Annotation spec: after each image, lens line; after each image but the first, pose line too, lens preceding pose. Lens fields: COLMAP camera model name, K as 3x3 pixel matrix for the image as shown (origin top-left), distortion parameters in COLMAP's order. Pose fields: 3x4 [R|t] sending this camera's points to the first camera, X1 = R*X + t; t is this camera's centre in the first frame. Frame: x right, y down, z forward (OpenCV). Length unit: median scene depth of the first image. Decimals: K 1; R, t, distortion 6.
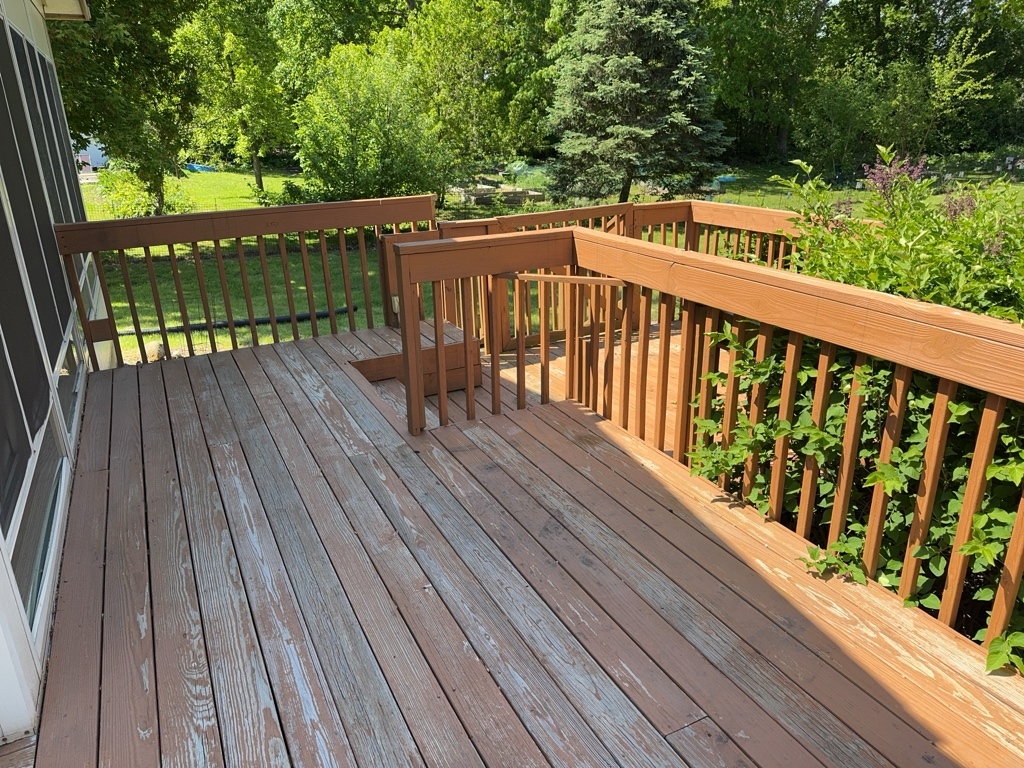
lens RADIAL K [[723.6, 0, 512.0], [0, 723.6, 385.8], [0, 0, 1]] dist [0.044286, -0.052597]
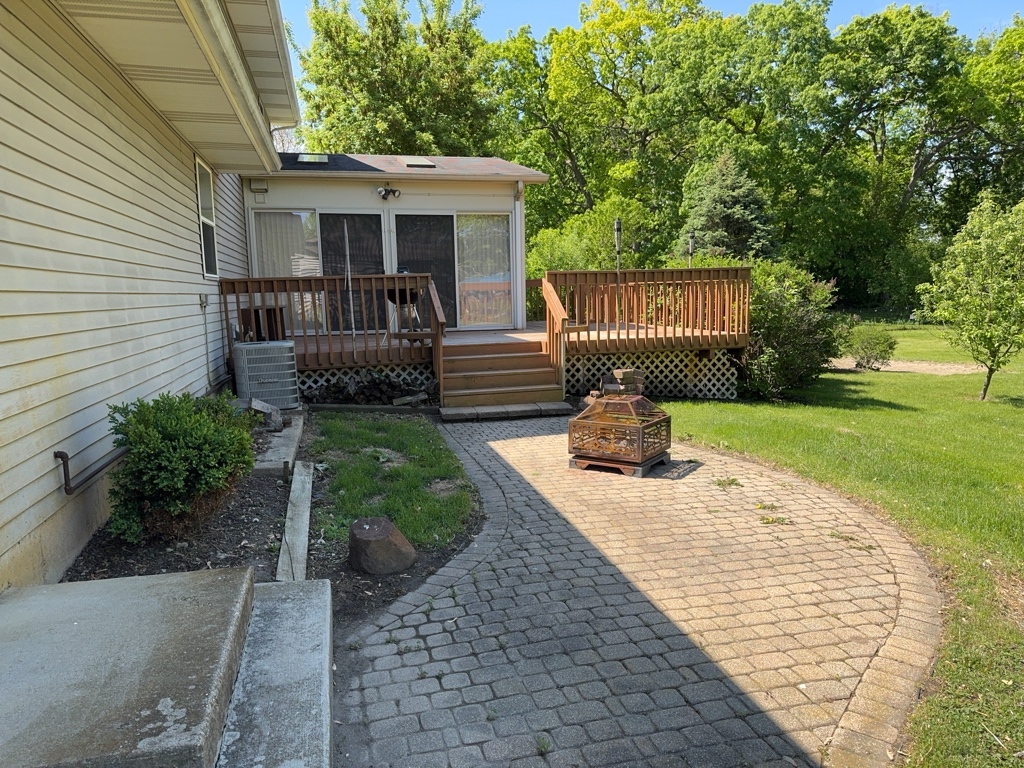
lens RADIAL K [[723.6, 0, 512.6], [0, 723.6, 384.1], [0, 0, 1]] dist [0.044286, -0.052597]
pose [[0.974742, 0.026541, -0.221752, 0.079287], [-0.074296, 0.974897, -0.209894, 0.249356], [0.210614, 0.221068, 0.952245, -0.555125]]
